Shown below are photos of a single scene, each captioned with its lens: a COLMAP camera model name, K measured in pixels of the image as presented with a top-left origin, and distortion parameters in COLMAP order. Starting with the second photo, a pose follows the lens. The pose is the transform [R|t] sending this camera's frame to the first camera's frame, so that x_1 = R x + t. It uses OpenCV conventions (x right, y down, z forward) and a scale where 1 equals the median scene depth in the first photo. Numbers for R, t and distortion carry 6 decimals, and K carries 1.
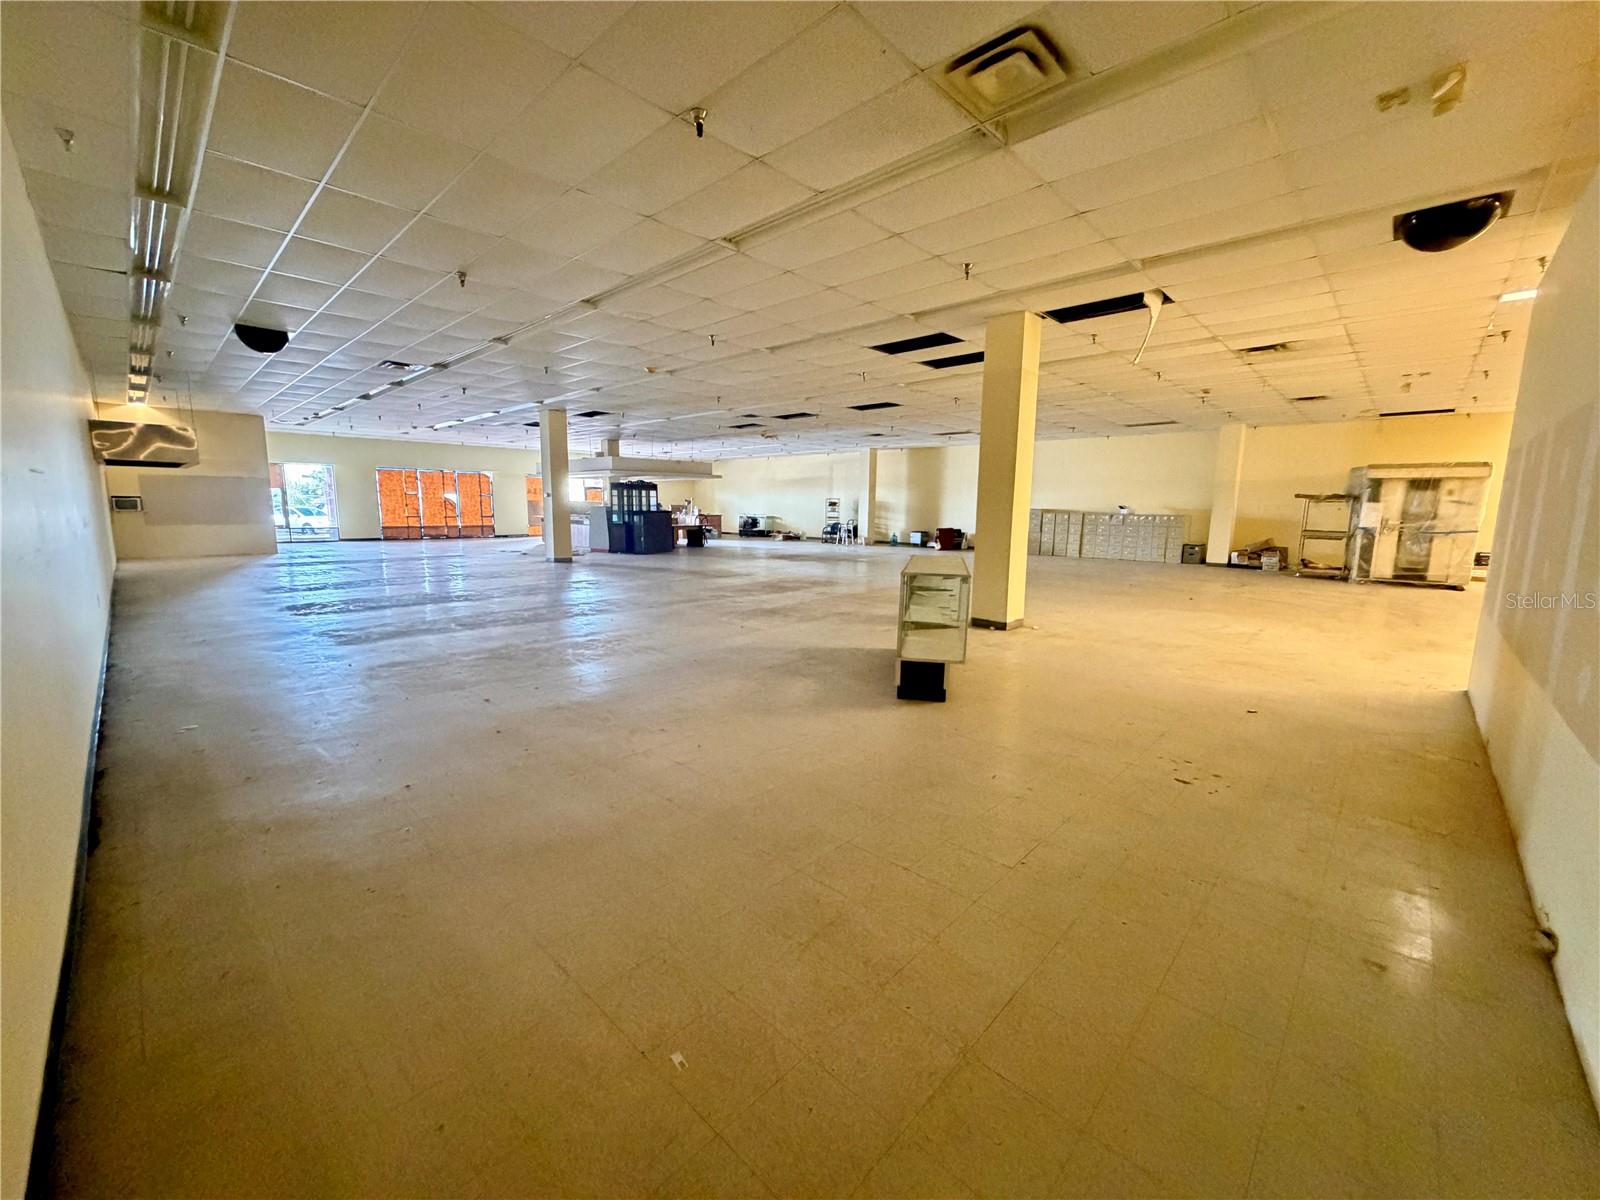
lens RADIAL K [[641.5, 0, 798.6], [0, 641.5, 598.2], [0, 0, 1]] dist [0.001156, -0.000453]
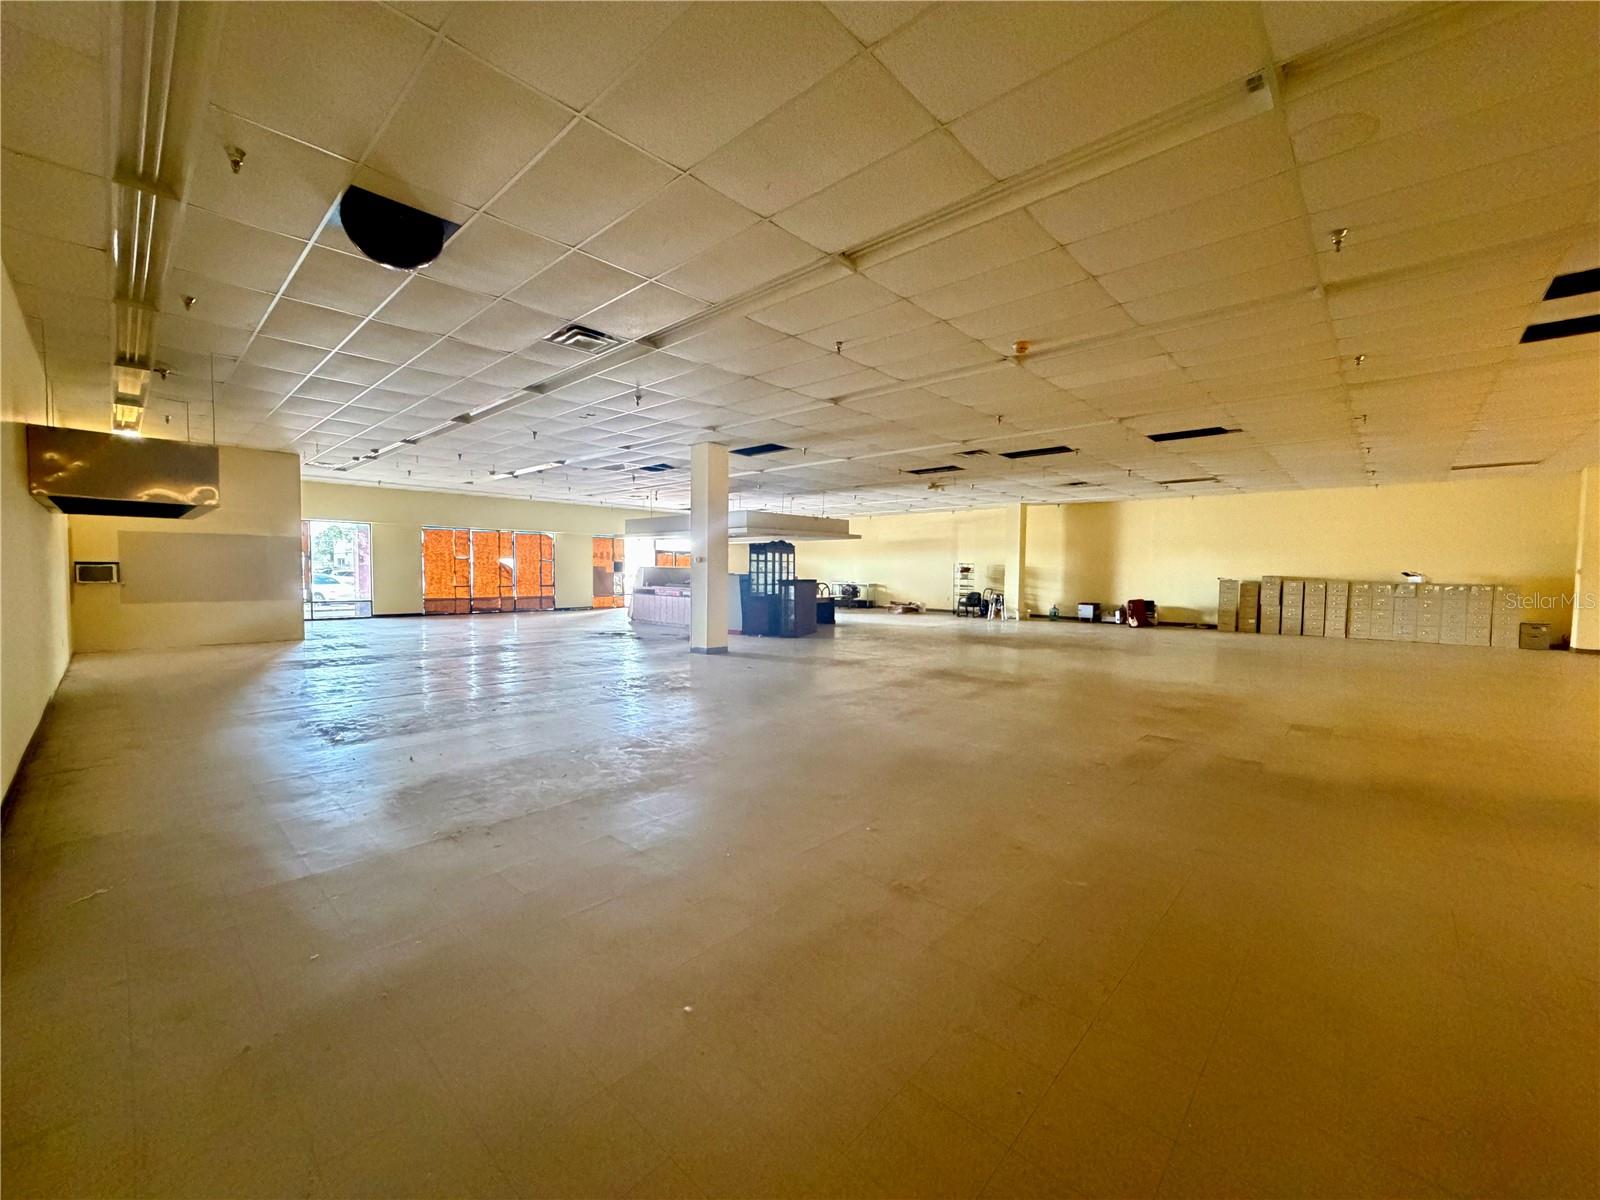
lens RADIAL K [[641.5, 0, 800.5], [0, 641.5, 645.3], [0, 0, 1]] dist [0.001156, -0.000453]
pose [[0.999865, -0.004224, 0.015903, -0.202550], [0.004636, 0.999653, -0.025941, -0.032336], [-0.015788, 0.026011, 0.999537, 0.195810]]
